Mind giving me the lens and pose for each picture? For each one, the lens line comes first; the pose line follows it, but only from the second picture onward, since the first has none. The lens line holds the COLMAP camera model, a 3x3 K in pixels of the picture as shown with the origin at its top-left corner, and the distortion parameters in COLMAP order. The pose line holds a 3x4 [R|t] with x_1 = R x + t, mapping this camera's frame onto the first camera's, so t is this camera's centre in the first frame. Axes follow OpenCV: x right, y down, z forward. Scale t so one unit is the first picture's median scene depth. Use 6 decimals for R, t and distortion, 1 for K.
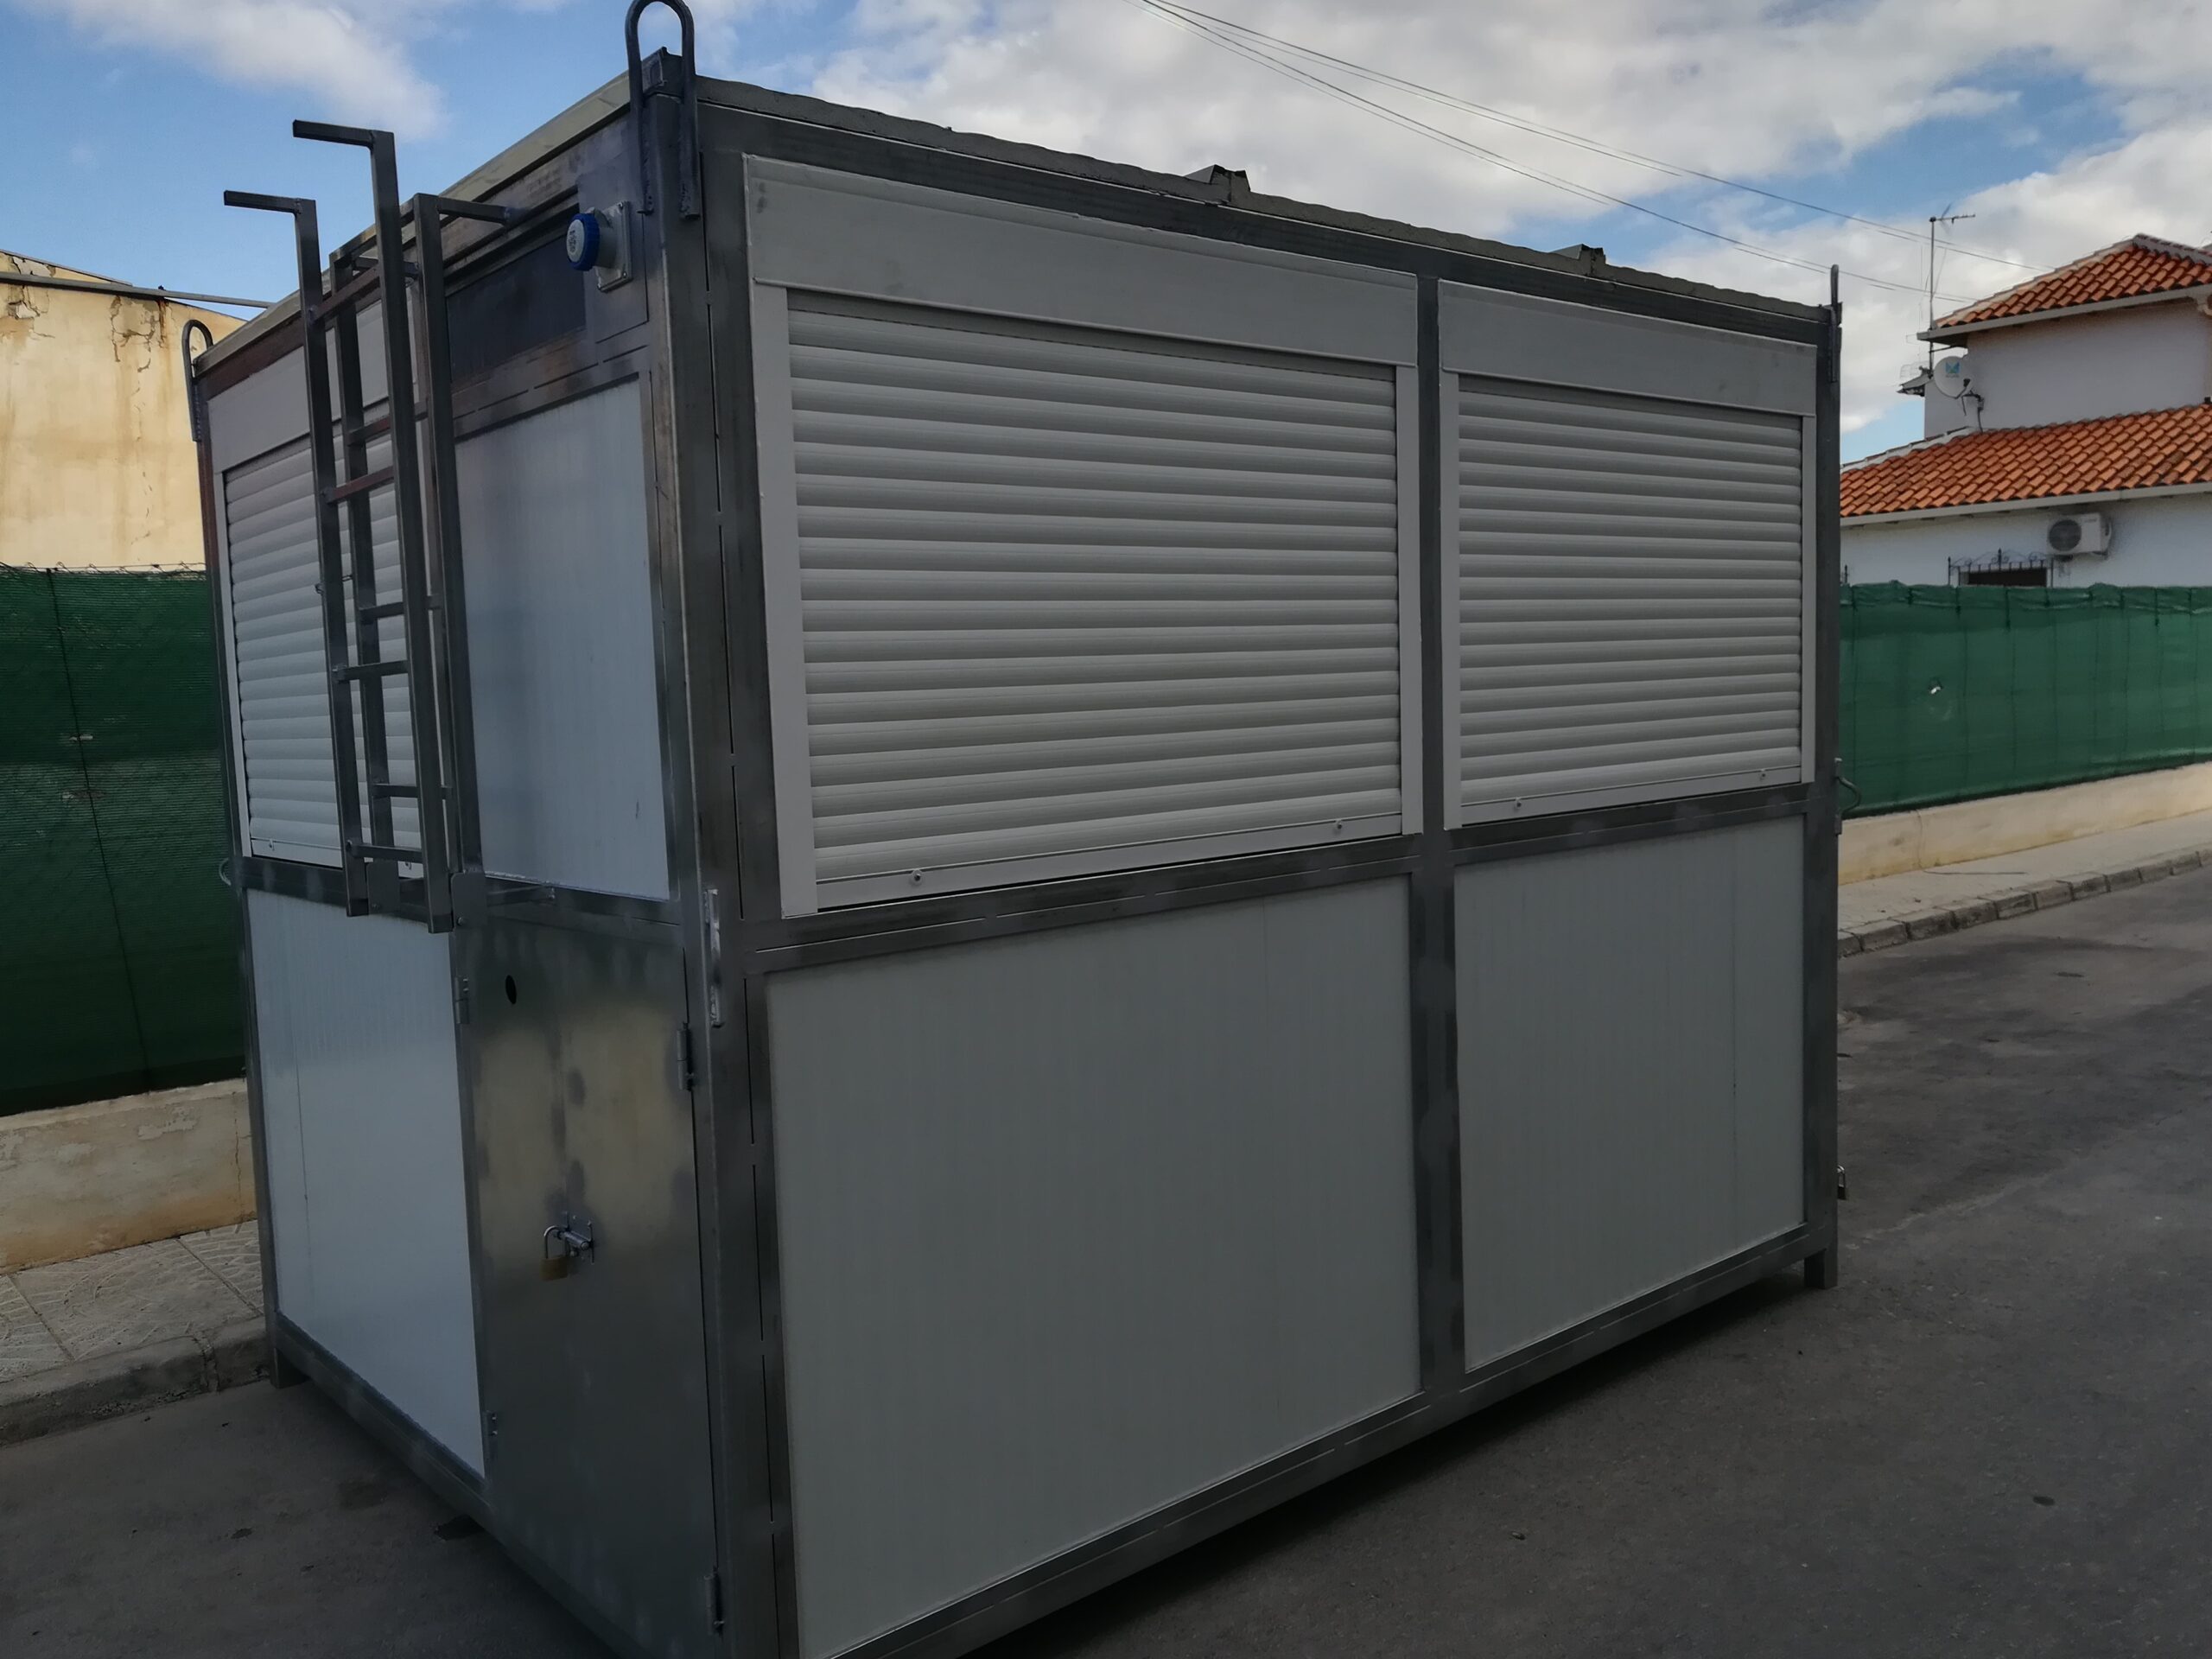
lens RADIAL K [[1747.0, 0, 1106.0], [0, 1747.0, 829.5], [0, 0, 1]] dist [0.063297, -0.090665]
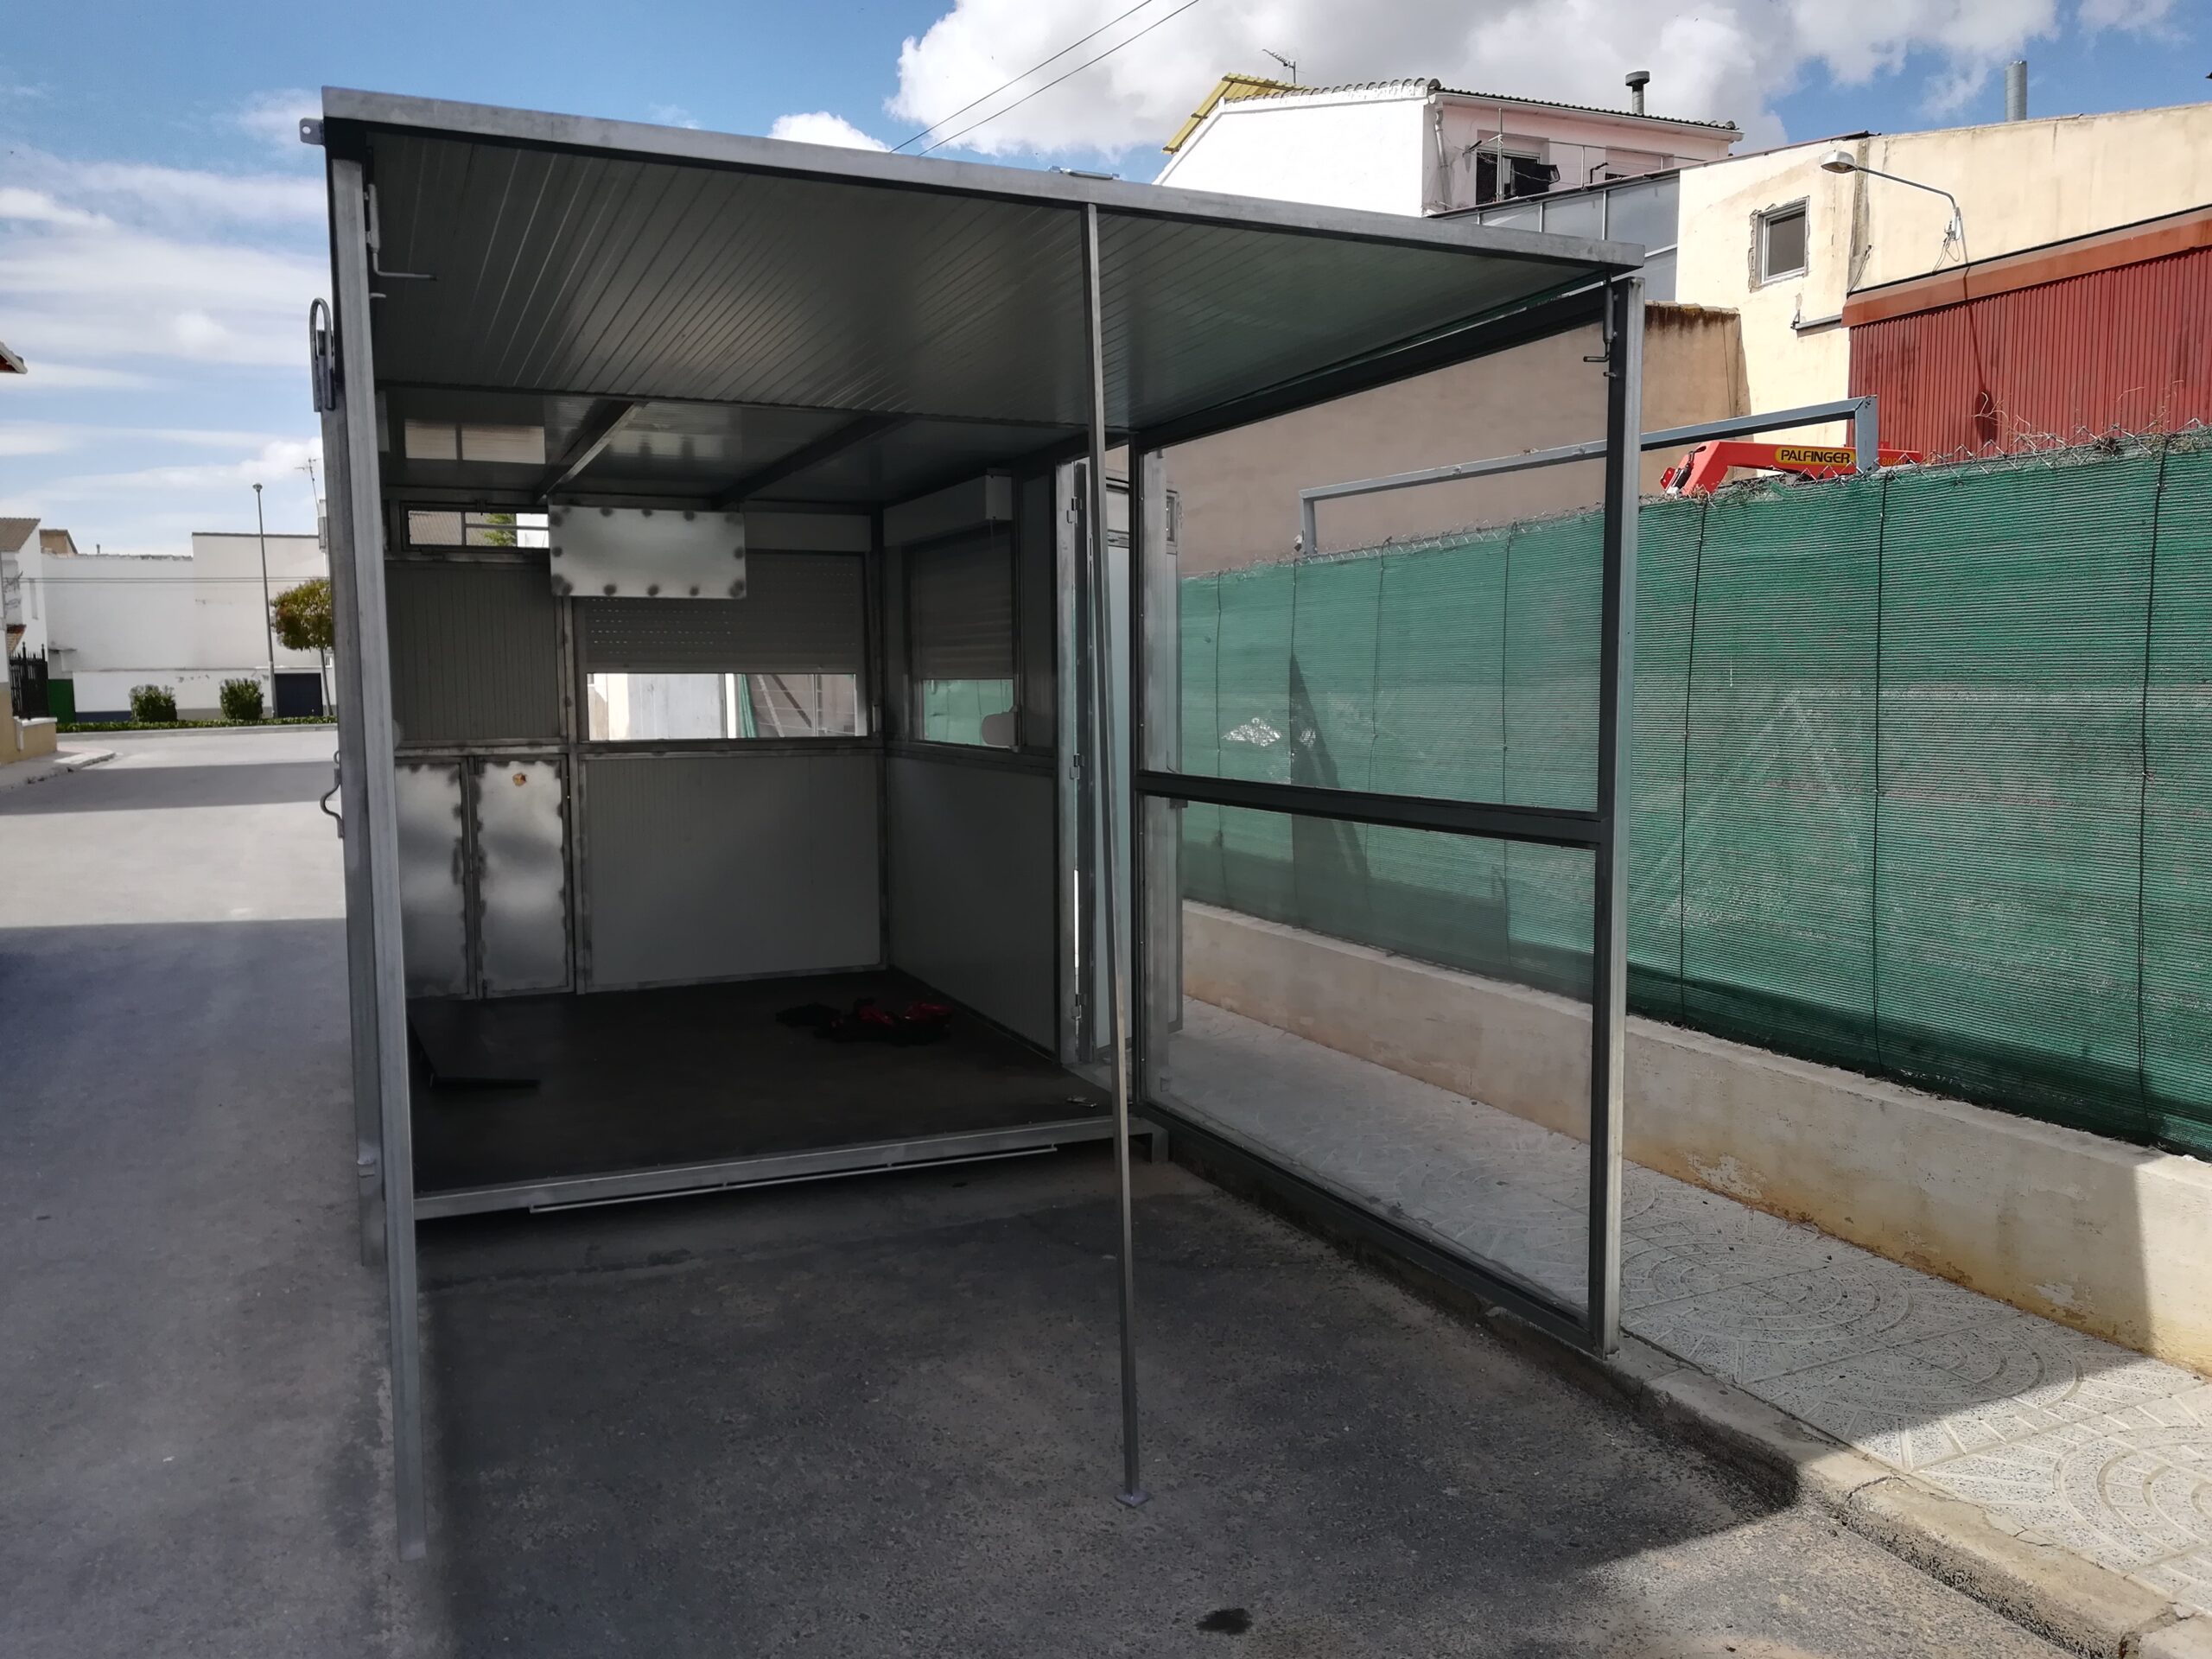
lens RADIAL K [[1733.4, 0, 1078.4], [0, 1733.4, 835.0], [0, 0, 1]] dist [0.065568, -0.089074]
pose [[-0.300508, 0.122544, -0.945874, 1.362424], [-0.053263, 0.988008, 0.144925, -0.180354], [0.952291, 0.093932, -0.290377, 1.857633]]
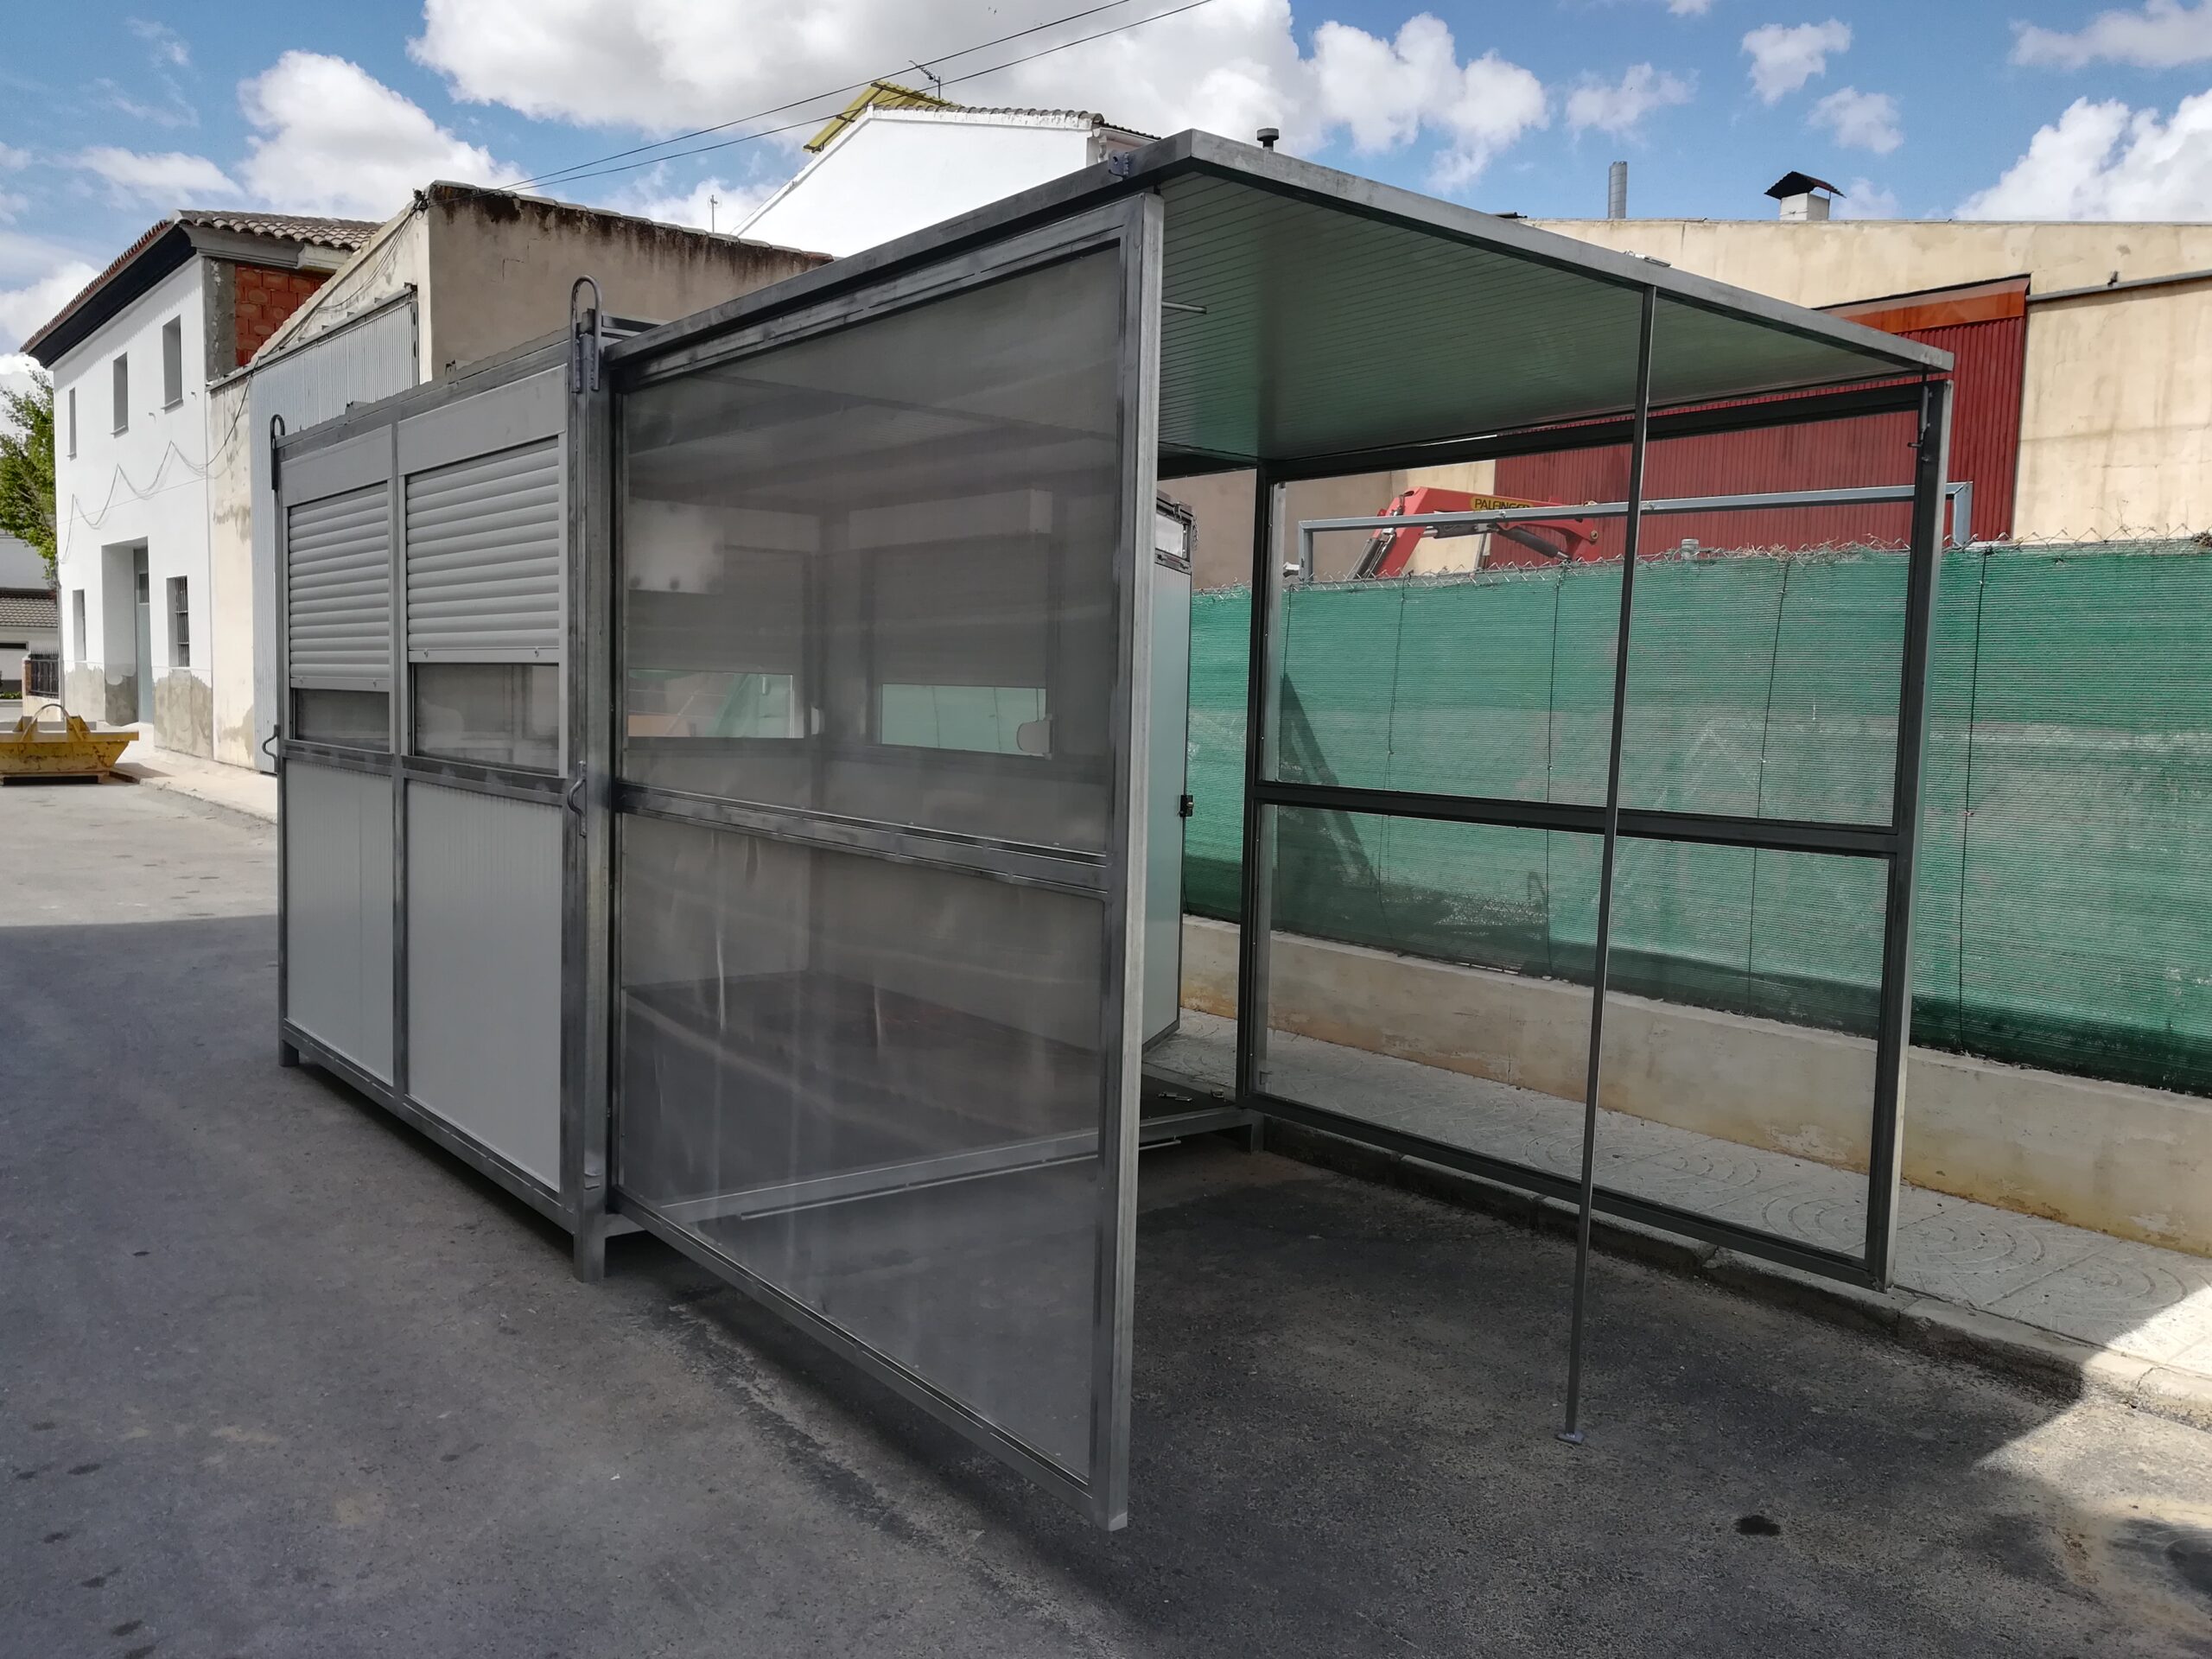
lens RADIAL K [[1747.0, 0, 1106.0], [0, 1747.0, 829.5], [0, 0, 1]] dist [0.063297, -0.090665]
pose [[-0.043222, 0.112306, -0.992733, 1.502847], [-0.100305, 0.988153, 0.116155, -0.152776], [0.994017, 0.104597, -0.031446, 1.439674]]
